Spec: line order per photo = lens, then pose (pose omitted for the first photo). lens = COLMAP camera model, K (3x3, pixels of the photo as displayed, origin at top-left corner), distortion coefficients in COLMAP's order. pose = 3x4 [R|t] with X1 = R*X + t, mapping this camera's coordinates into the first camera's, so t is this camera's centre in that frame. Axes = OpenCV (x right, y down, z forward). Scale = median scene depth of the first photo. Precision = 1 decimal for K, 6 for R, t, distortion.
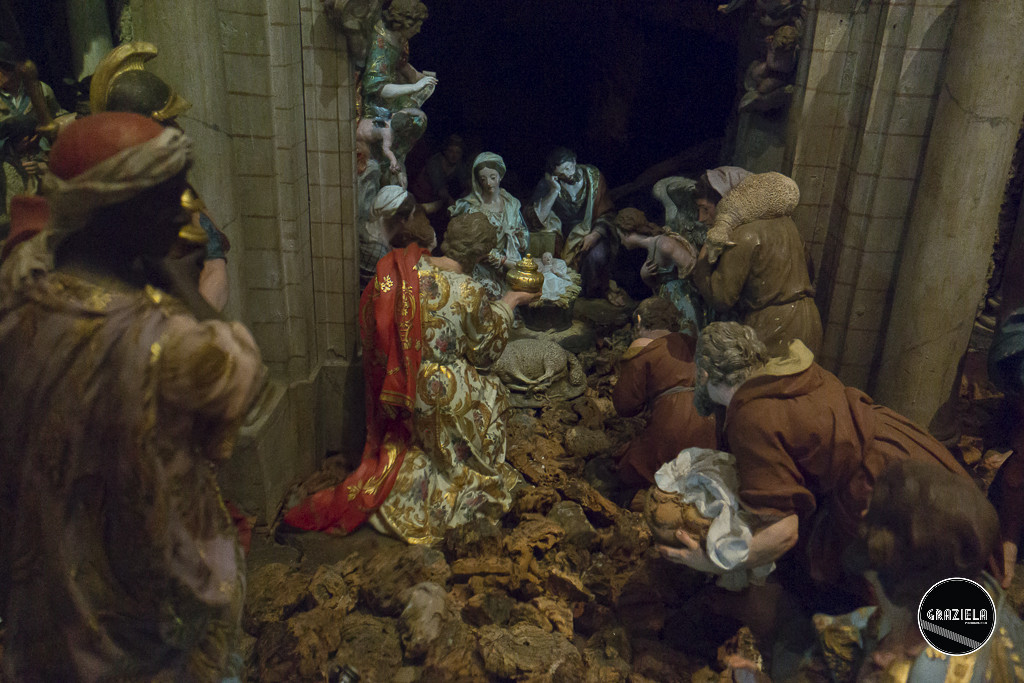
lens RADIAL K [[908.2, 0, 519.5], [0, 908.2, 338.4], [0, 0, 1]] dist [0.094626, -0.005556]
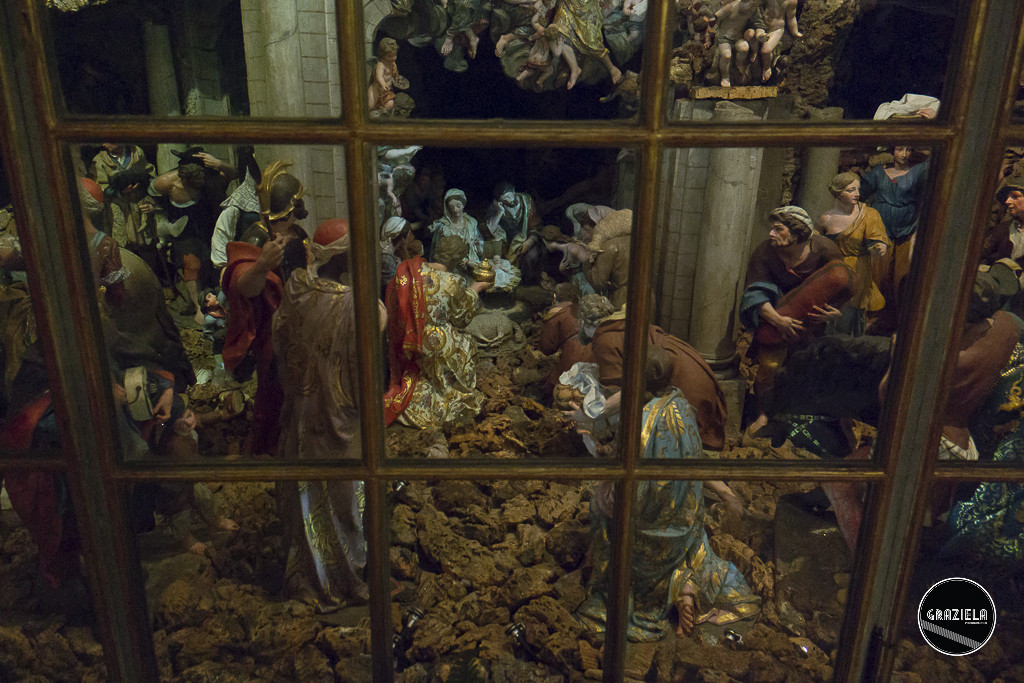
lens RADIAL K [[908.2, 0, 519.5], [0, 908.2, 338.4], [0, 0, 1]] dist [0.094626, -0.005556]
pose [[0.997972, -0.033576, 0.054076, -0.024057], [0.033126, 0.999409, 0.009185, 0.038455], [-0.054353, -0.007375, 0.998495, -0.665053]]
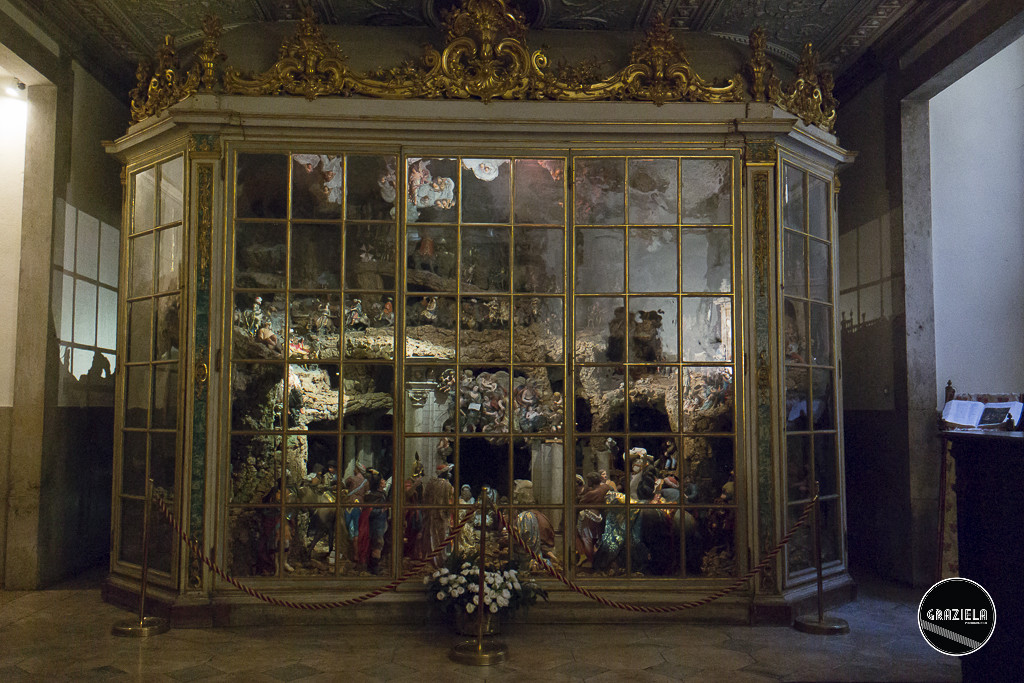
lens RADIAL K [[908.2, 0, 519.5], [0, 908.2, 338.4], [0, 0, 1]] dist [0.094626, -0.005556]
pose [[0.997195, -0.014302, 0.073472, -0.112595], [0.043984, 0.906192, -0.420573, 1.164696], [-0.060565, 0.422624, 0.904279, -3.680698]]
